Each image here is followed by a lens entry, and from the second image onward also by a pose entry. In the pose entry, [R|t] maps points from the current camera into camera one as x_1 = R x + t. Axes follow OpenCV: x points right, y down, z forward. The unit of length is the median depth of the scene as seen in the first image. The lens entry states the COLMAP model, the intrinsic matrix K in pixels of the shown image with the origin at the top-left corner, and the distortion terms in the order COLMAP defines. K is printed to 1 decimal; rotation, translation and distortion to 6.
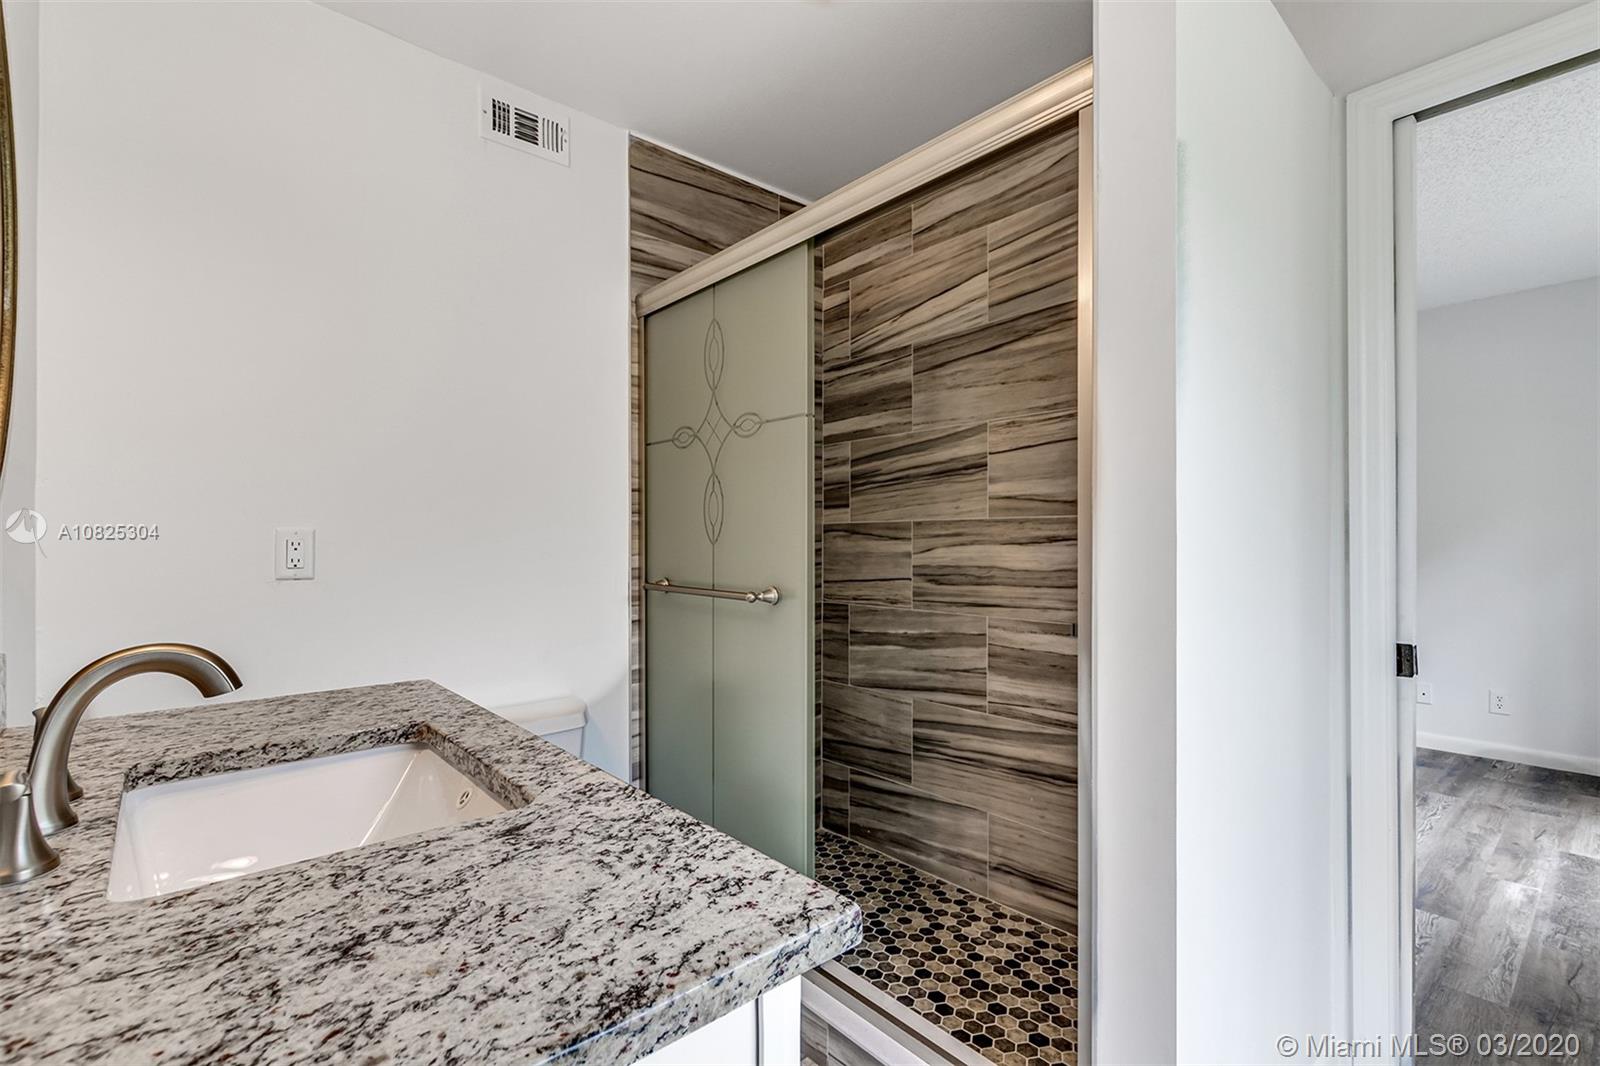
lens RADIAL K [[740.1, 0, 797.0], [0, 740.1, 540.7], [0, 0, 1]] dist [-0.000474, -0.000213]
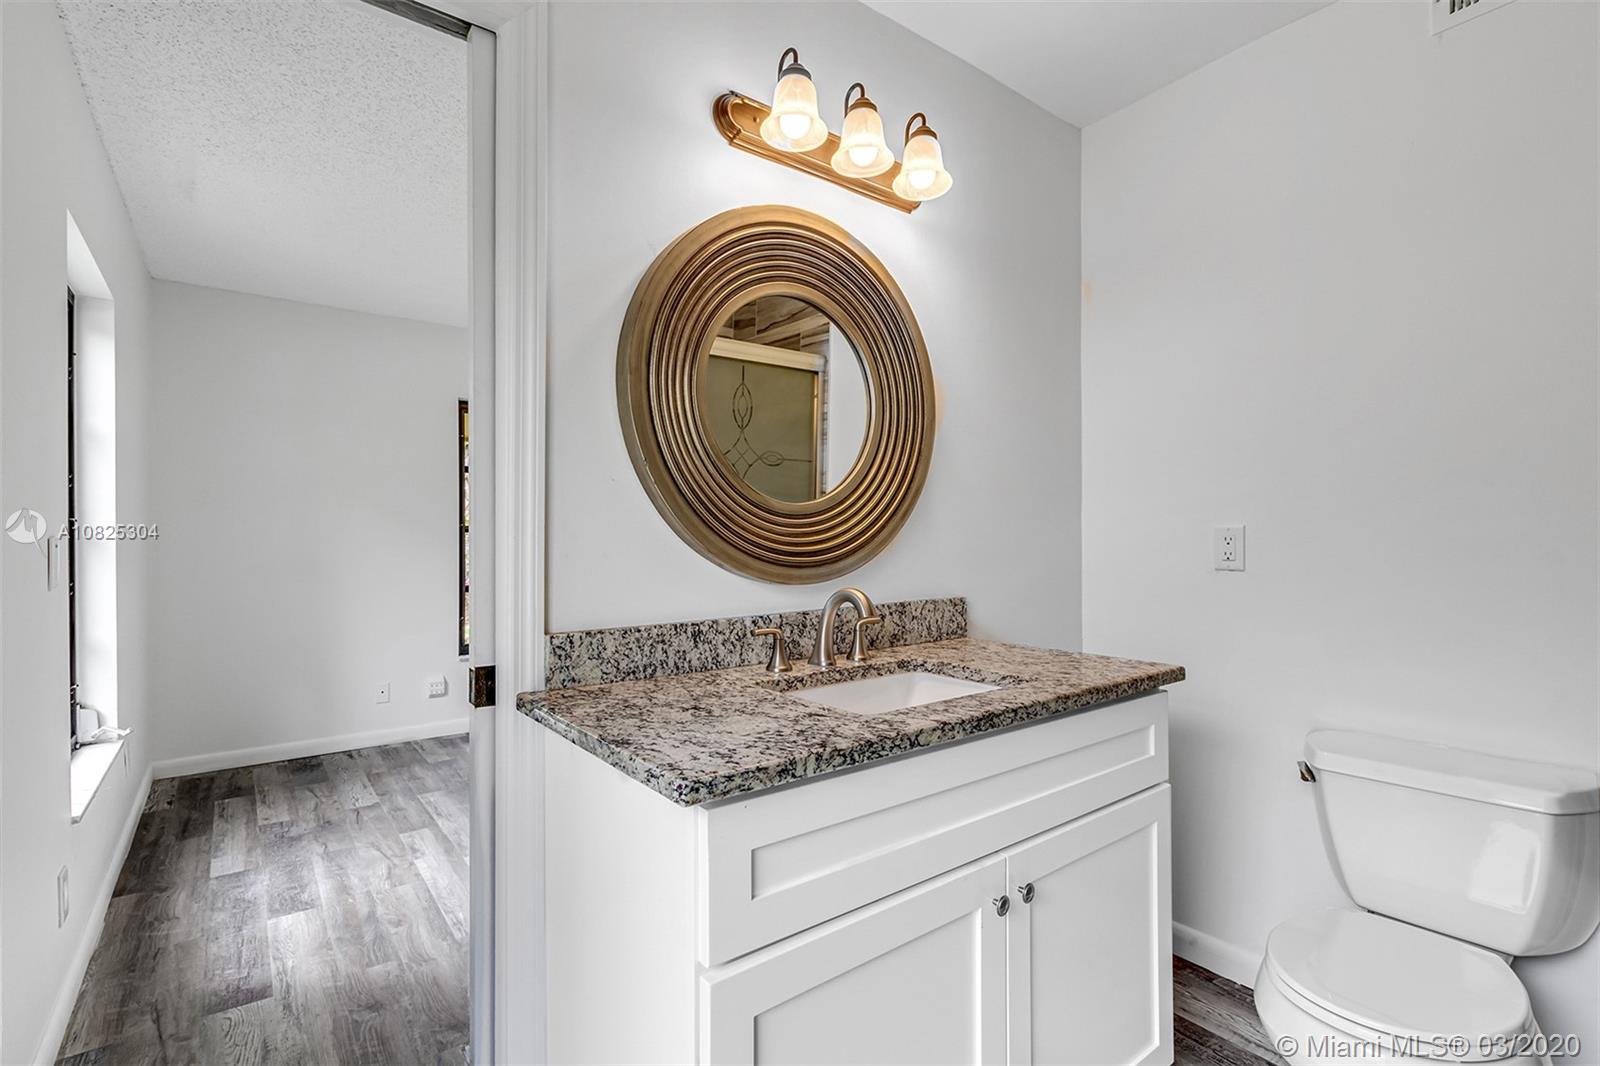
lens RADIAL K [[740.1, 0, 797.4], [0, 740.1, 534.0], [0, 0, 1]] dist [-0.000474, -0.000213]
pose [[-0.072887, -0.001006, -0.997340, 1.403668], [0.002659, 0.999996, -0.001203, -0.010467], [0.997337, -0.002739, -0.072884, 1.198241]]
